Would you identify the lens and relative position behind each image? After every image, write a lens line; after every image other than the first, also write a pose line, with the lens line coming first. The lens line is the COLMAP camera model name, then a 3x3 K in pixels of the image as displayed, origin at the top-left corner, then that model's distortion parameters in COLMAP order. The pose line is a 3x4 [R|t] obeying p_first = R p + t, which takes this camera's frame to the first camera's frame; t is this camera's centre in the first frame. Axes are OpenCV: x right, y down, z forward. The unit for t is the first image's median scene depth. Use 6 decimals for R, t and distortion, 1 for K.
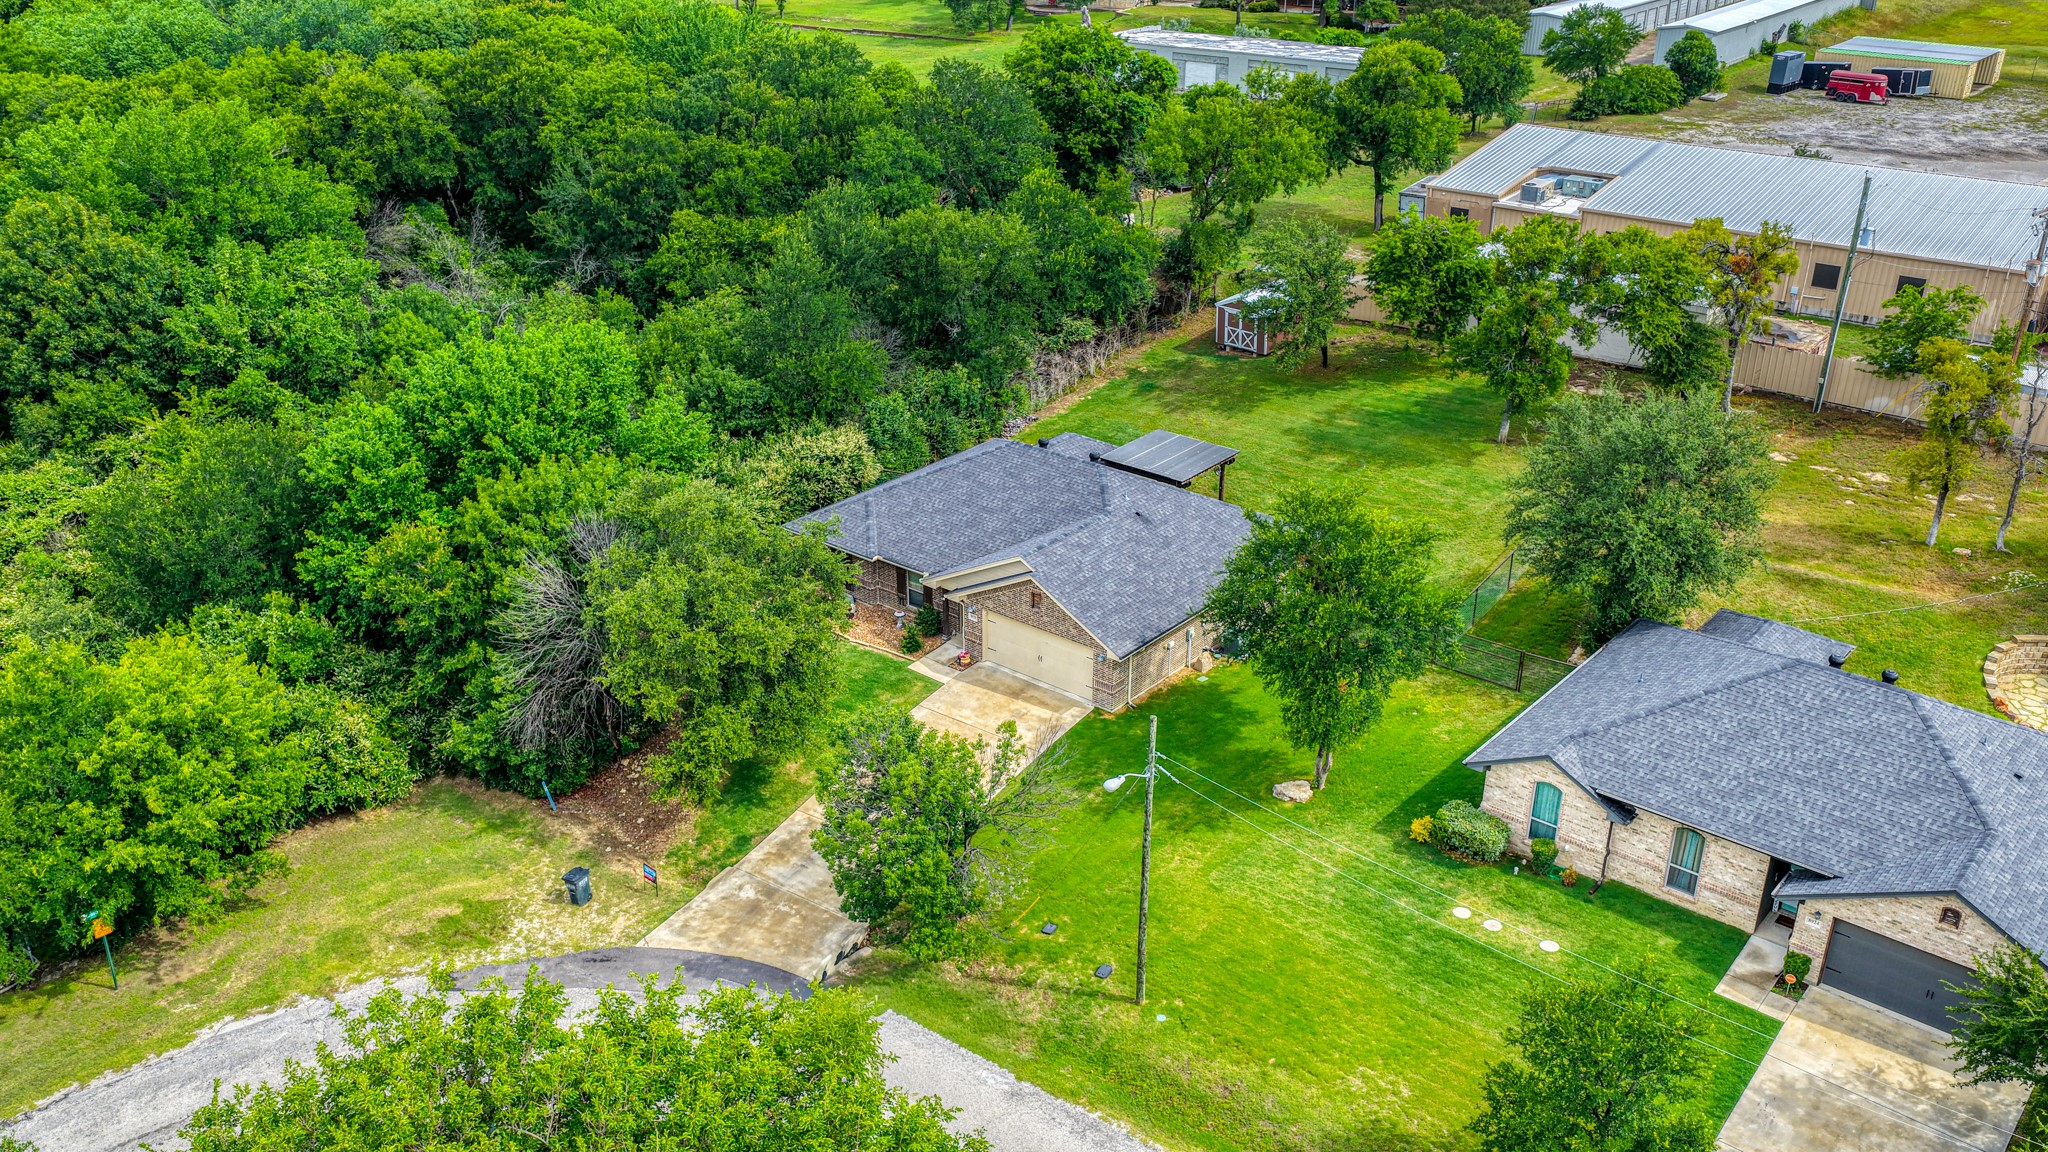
lens RADIAL K [[1701.9, 0, 1025.1], [0, 1701.9, 587.7], [0, 0, 1]] dist [-0.005786, 0.016407]
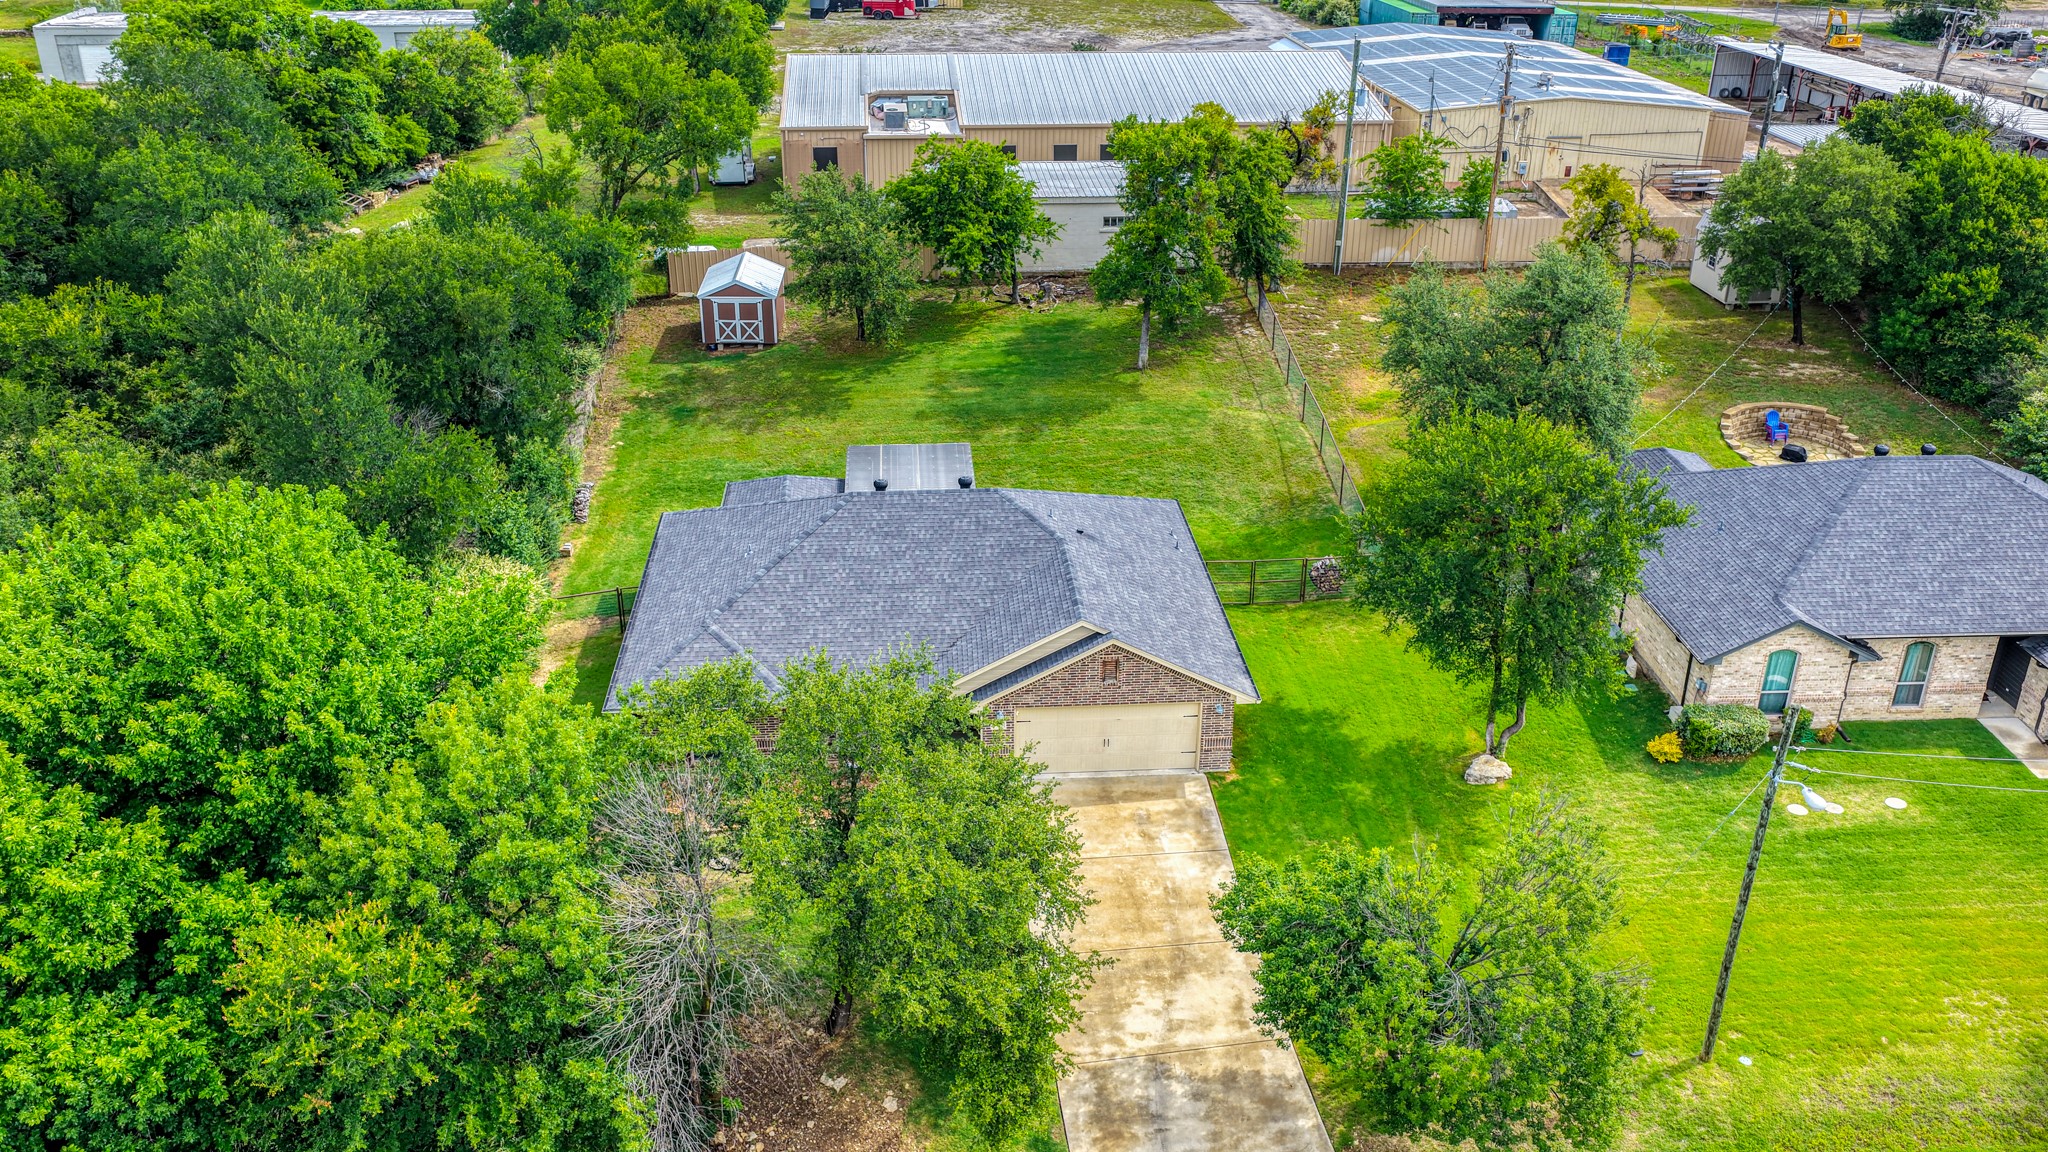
lens RADIAL K [[1701.9, 0, 1025.1], [0, 1701.9, 587.7], [0, 0, 1]] dist [-0.005786, 0.016407]
pose [[0.721938, -0.296975, 0.624989, -0.483002], [0.290875, 0.949787, 0.115313, -0.125286], [-0.627851, 0.098545, 0.772070, 0.441306]]
